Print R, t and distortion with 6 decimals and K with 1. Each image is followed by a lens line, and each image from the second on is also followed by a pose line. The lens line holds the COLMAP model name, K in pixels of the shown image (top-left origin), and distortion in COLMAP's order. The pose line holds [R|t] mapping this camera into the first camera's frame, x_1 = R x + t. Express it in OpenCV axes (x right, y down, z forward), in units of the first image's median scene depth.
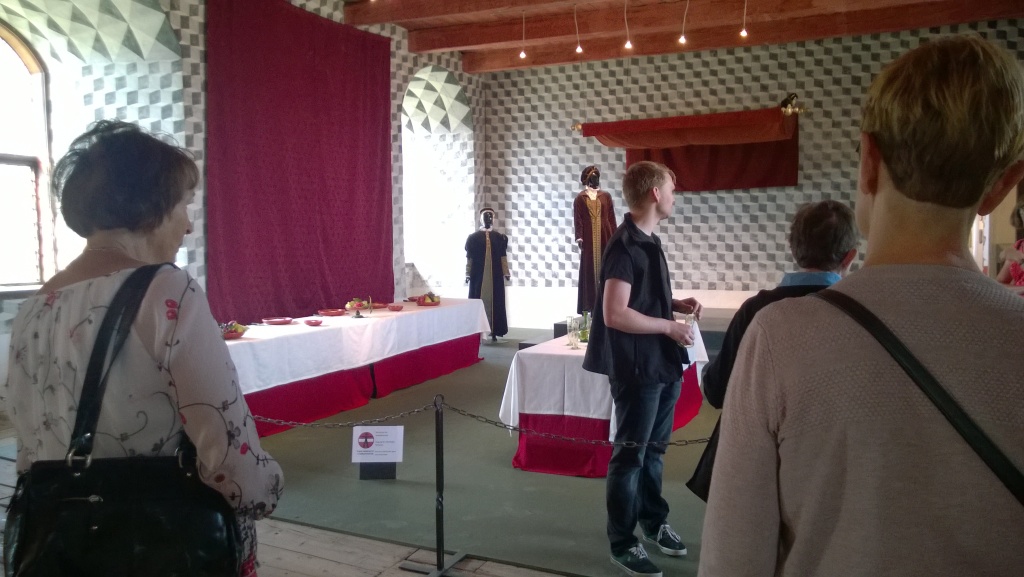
lens RADIAL K [[778.1, 0, 510.7], [0, 778.1, 291.0], [0, 0, 1]] dist [0.026653, -0.045791]
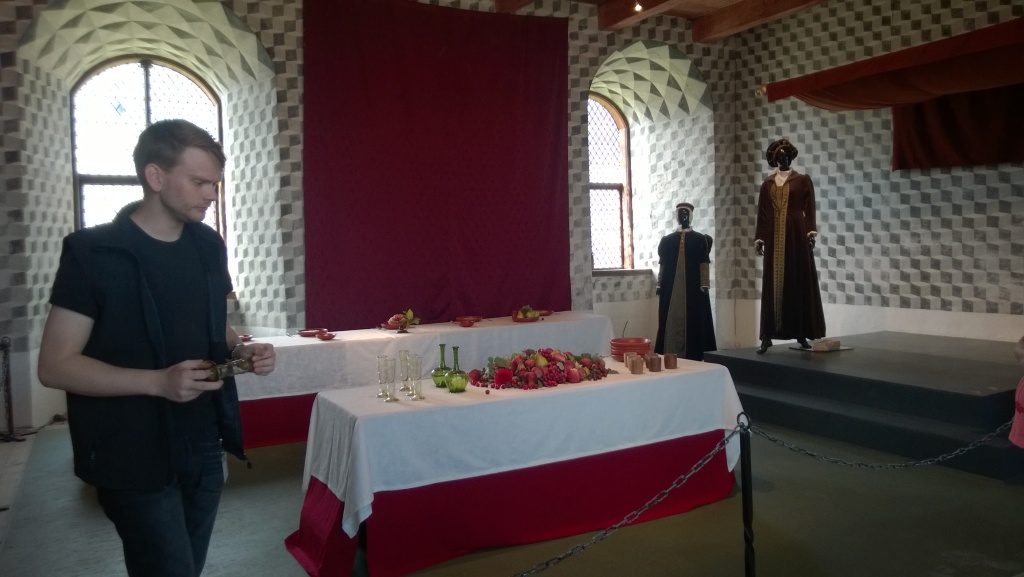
lens RADIAL K [[778.1, 0, 506.7], [0, 778.1, 278.1], [0, 0, 1]] dist [0.026653, -0.045791]
pose [[0.811264, 0.010664, -0.584583, 0.291517], [-0.022812, 0.999650, -0.013422, -0.013553], [0.584235, 0.024224, 0.811223, 0.228319]]
